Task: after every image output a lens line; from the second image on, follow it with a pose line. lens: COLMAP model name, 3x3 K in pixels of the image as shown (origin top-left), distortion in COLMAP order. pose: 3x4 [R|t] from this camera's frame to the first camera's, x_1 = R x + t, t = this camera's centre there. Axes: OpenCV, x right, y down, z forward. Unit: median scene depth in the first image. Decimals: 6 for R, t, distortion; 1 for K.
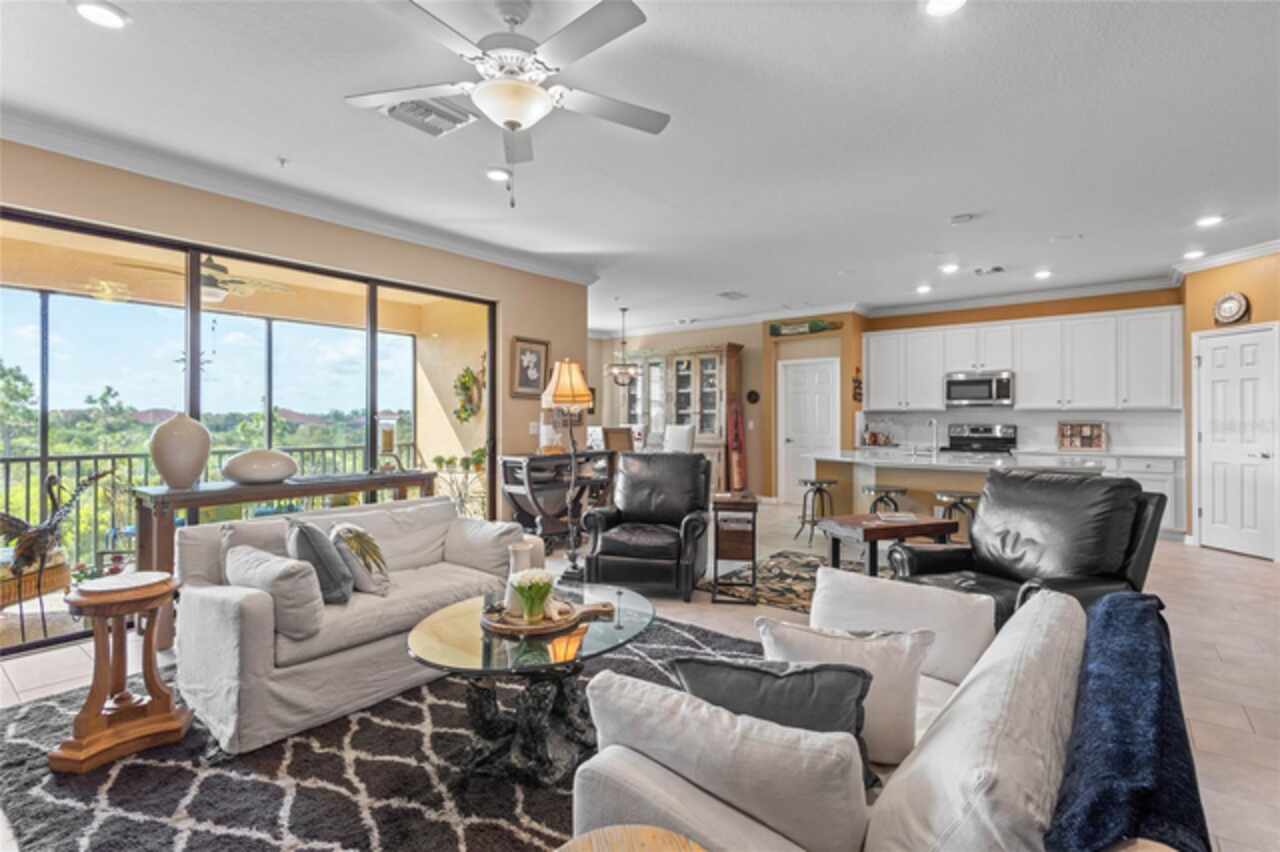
lens RADIAL K [[592.6, 0, 650.2], [0, 592.6, 418.2], [0, 0, 1]] dist [0.003771, 0.000167]
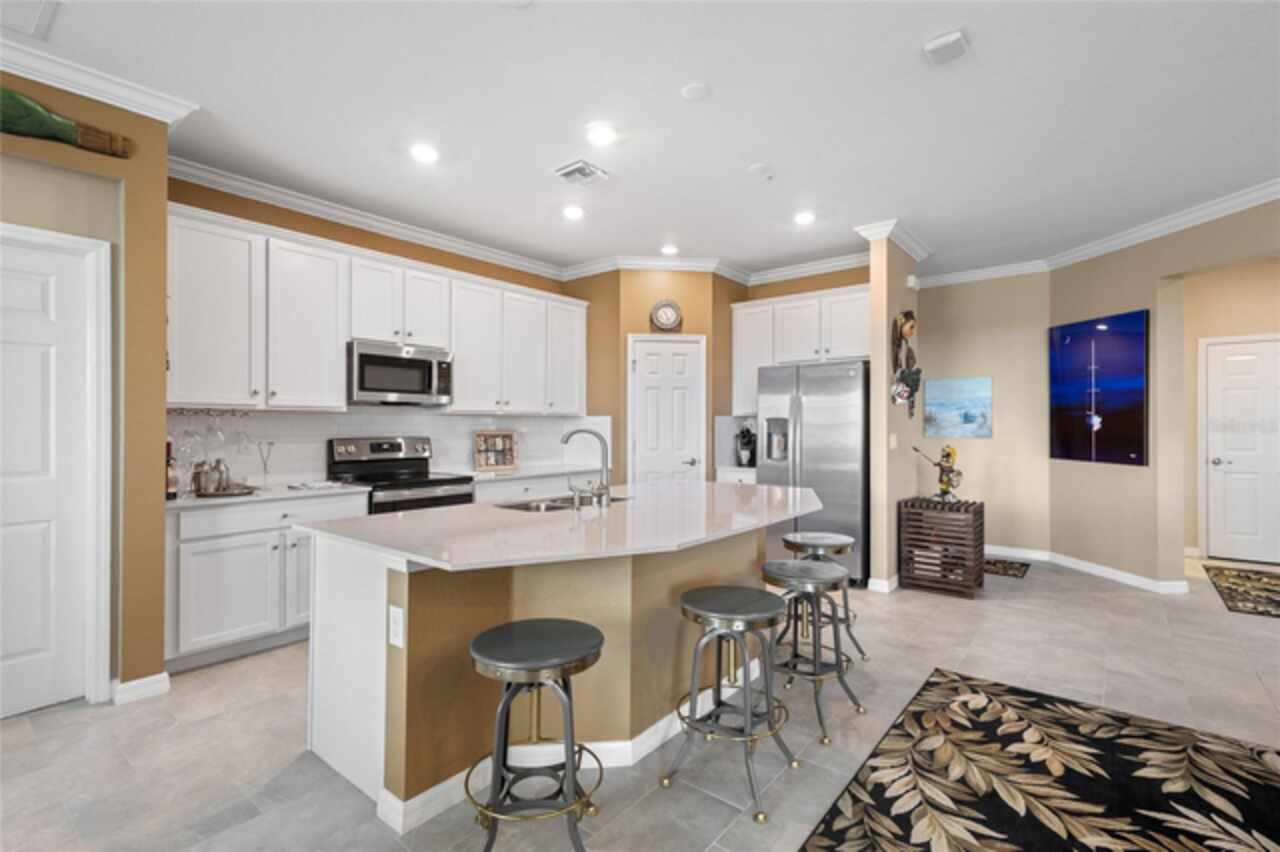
lens RADIAL K [[592.6, 0, 641.9], [0, 592.6, 427.0], [0, 0, 1]] dist [0.003771, 0.000167]
pose [[0.025741, 0.002267, 0.999666, -0.011548], [0.004627, 0.999986, -0.002387, 0.003175], [-0.999658, 0.004687, 0.025730, 0.799902]]
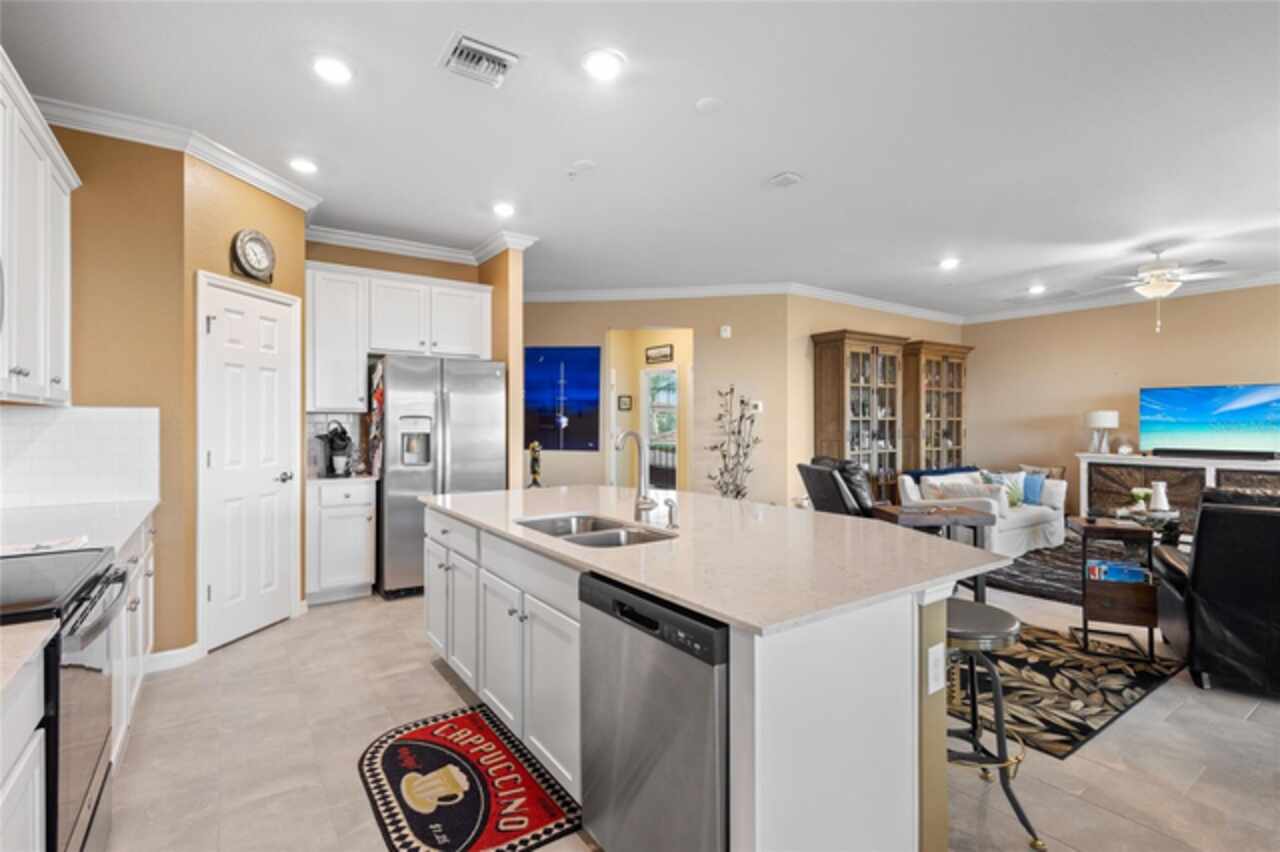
lens RADIAL K [[592.6, 0, 639.6], [0, 592.6, 423.0], [0, 0, 1]] dist [0.003771, 0.000167]
pose [[-0.951998, 0.000774, 0.306103, 0.298364], [0.002279, 0.999987, 0.004559, -0.003562], [-0.306096, 0.005037, -0.951987, 1.170330]]
